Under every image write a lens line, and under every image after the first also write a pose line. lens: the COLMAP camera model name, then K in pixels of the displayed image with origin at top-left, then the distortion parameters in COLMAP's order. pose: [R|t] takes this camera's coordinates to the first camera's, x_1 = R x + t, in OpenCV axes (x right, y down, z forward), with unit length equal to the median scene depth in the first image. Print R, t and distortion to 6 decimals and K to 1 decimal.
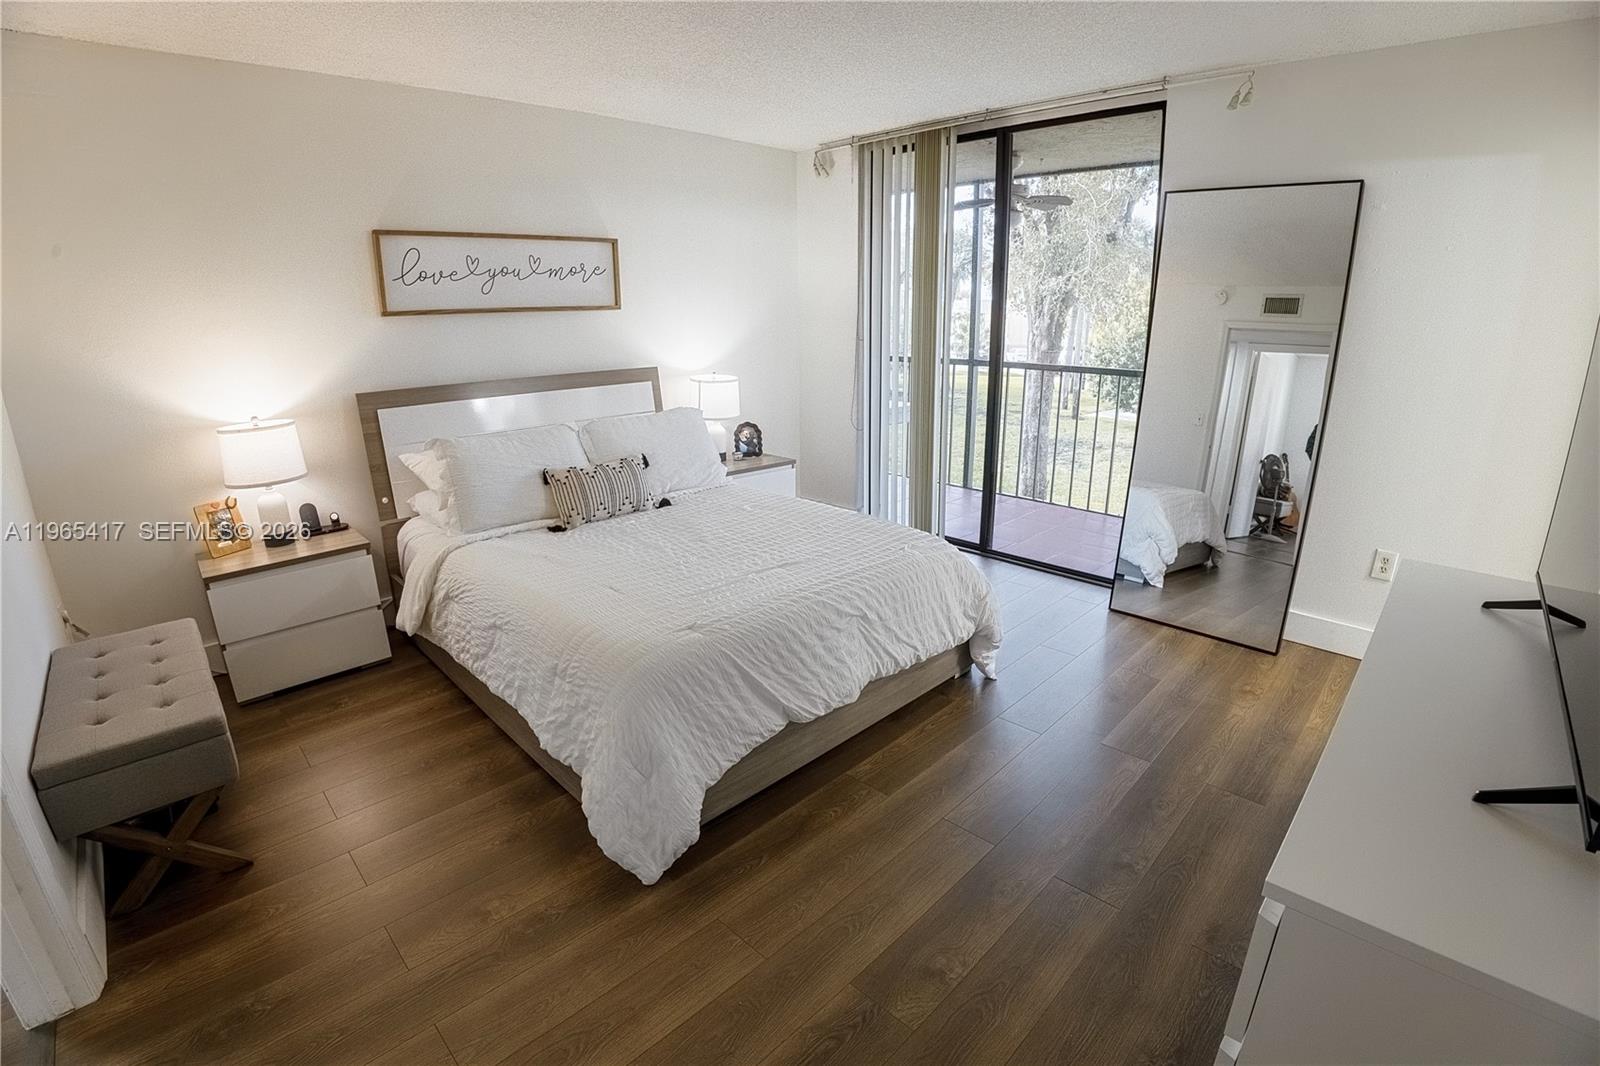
lens RADIAL K [[708.9, 0, 841.1], [0, 708.9, 538.1], [0, 0, 1]] dist [-0.083163, 0.000345]
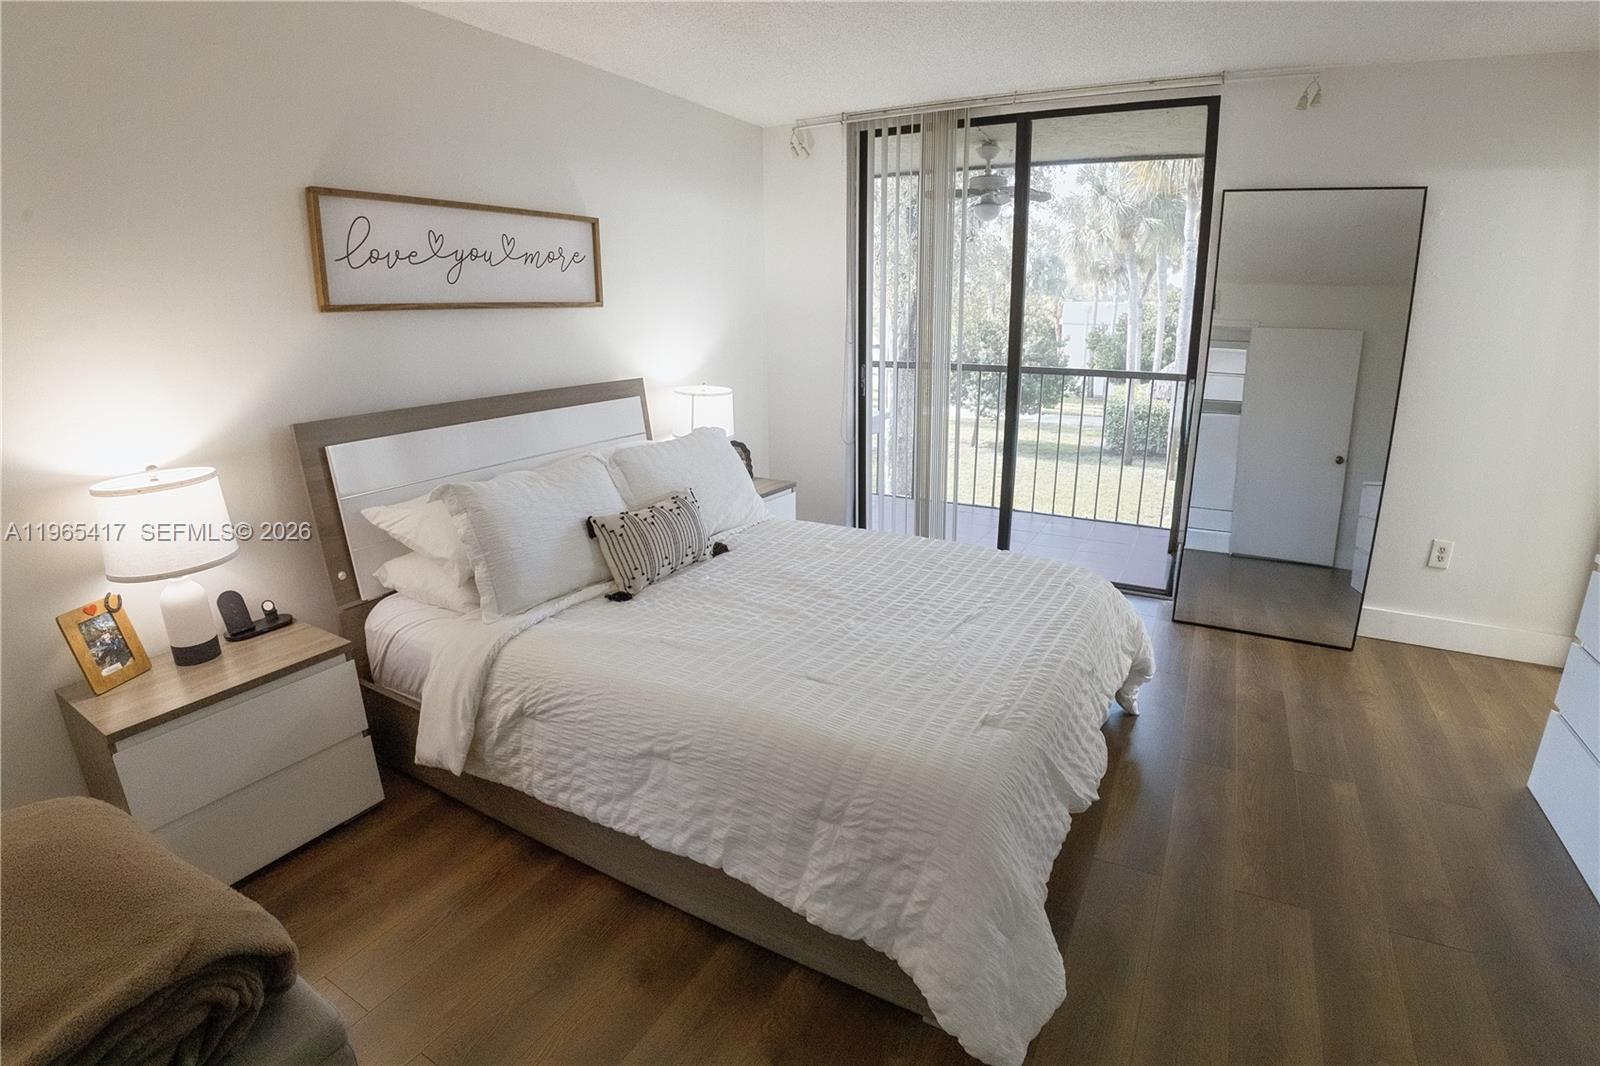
lens RADIAL K [[729.2, 0, 800.0], [0, 729.2, 533.0], [0, 0, 1]] dist [-0.076963, 0.001143]
pose [[0.968703, -0.071995, 0.237552, -0.391591], [0.076070, 0.997070, -0.008022, -0.058898], [-0.236278, 0.025842, 0.971342, 0.193620]]
